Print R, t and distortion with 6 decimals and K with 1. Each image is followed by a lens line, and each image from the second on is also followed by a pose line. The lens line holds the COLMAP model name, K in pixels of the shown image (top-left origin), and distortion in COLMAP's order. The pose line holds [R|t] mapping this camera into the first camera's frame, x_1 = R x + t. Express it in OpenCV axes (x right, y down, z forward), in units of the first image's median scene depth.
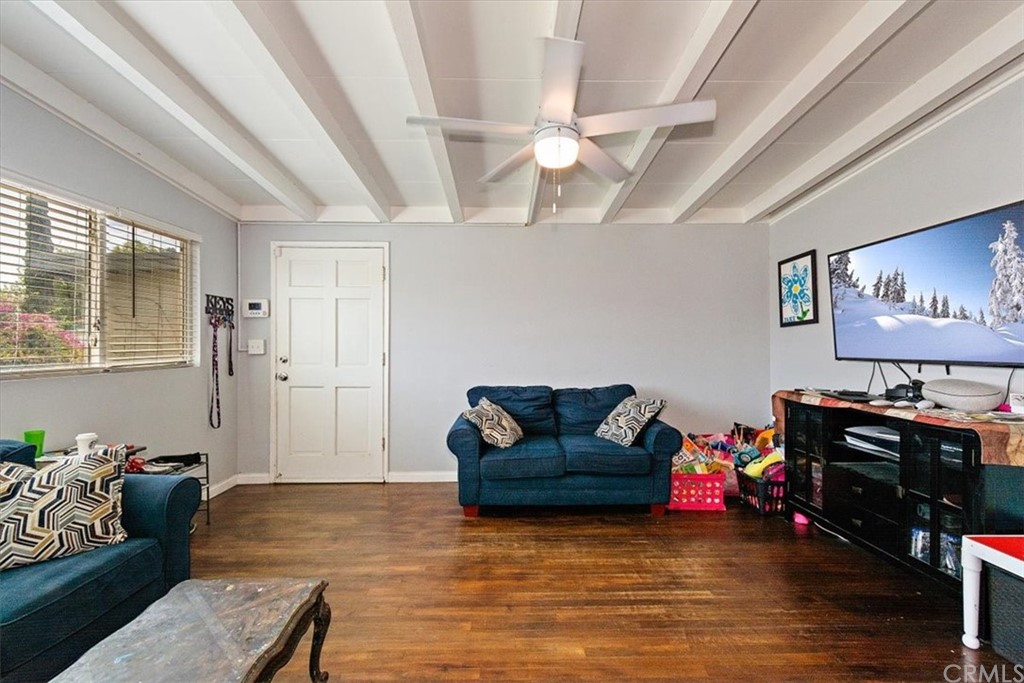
lens RADIAL K [[460.0, 0, 514.9], [0, 460.0, 344.7], [0, 0, 1]] dist [0.005073, -0.003307]
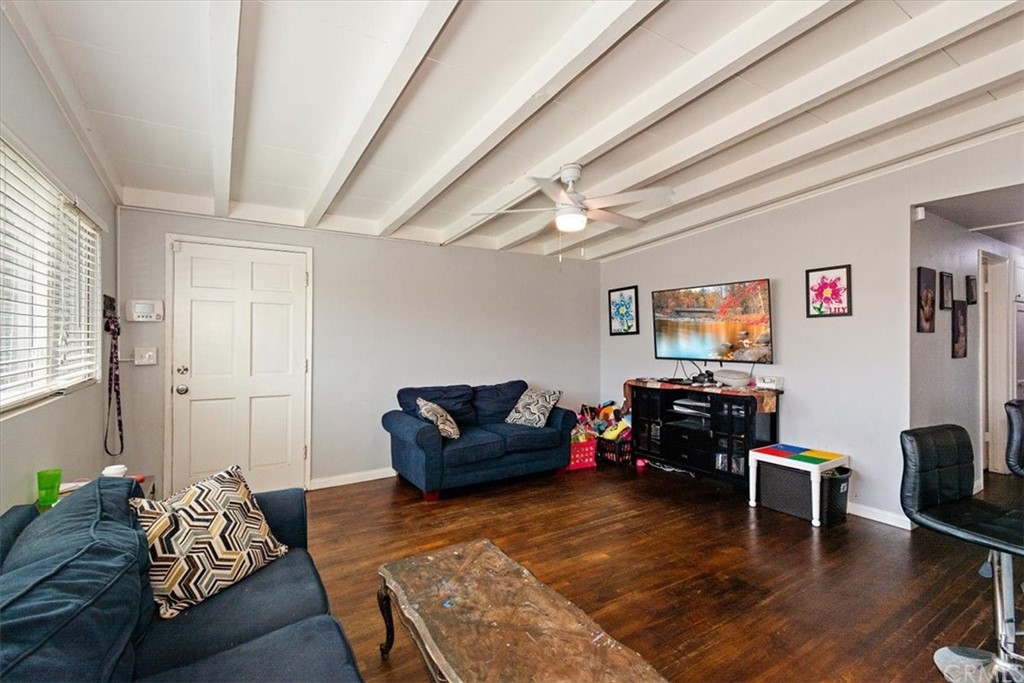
lens RADIAL K [[459.8, 0, 512.0], [0, 459.8, 341.5], [0, 0, 1]] dist [0.001206, -0.000089]
pose [[0.858043, -0.001967, 0.513573, -0.509283], [-0.000913, 0.999985, 0.005355, -0.032940], [-0.513576, -0.005063, 0.858029, -0.088249]]
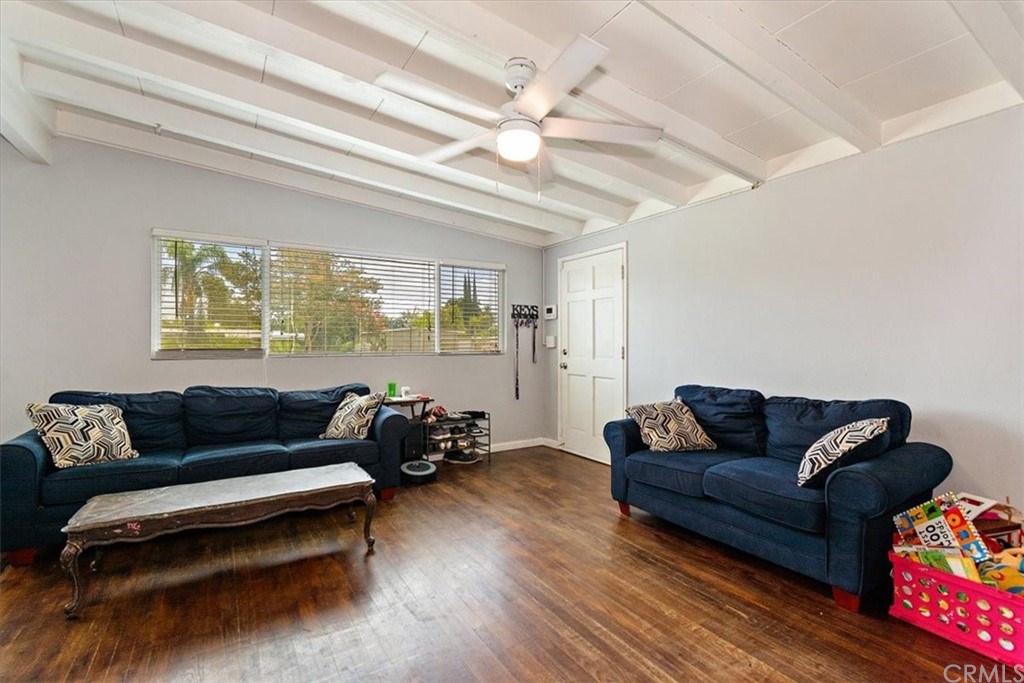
lens RADIAL K [[460.0, 0, 514.9], [0, 460.0, 344.7], [0, 0, 1]] dist [0.005073, -0.003307]
pose [[0.516775, 0.001872, -0.856119, 0.607395], [-0.002588, 0.999996, 0.000625, 0.015271], [0.856117, 0.001893, 0.516778, 0.295082]]
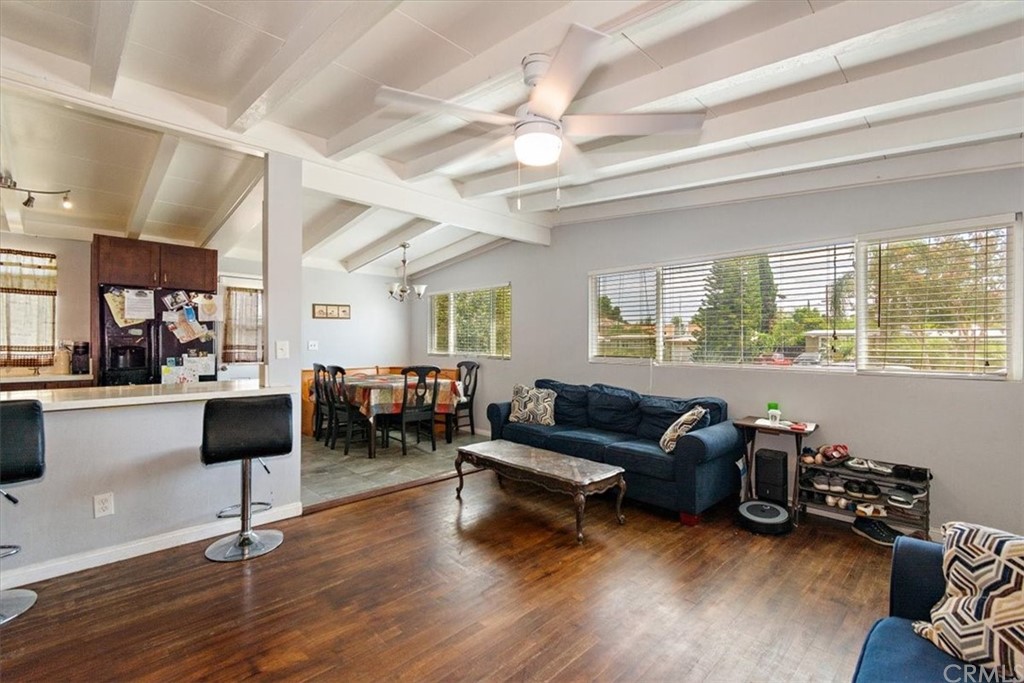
lens RADIAL K [[458.5, 0, 525.9], [0, 458.5, 344.3], [0, 0, 1]] dist [0.002817, 0.000071]
pose [[-0.724133, -0.000168, -0.689660, 0.473019], [-0.007875, 0.999937, 0.008026, -0.017627], [0.689615, 0.011244, -0.724089, 1.059030]]
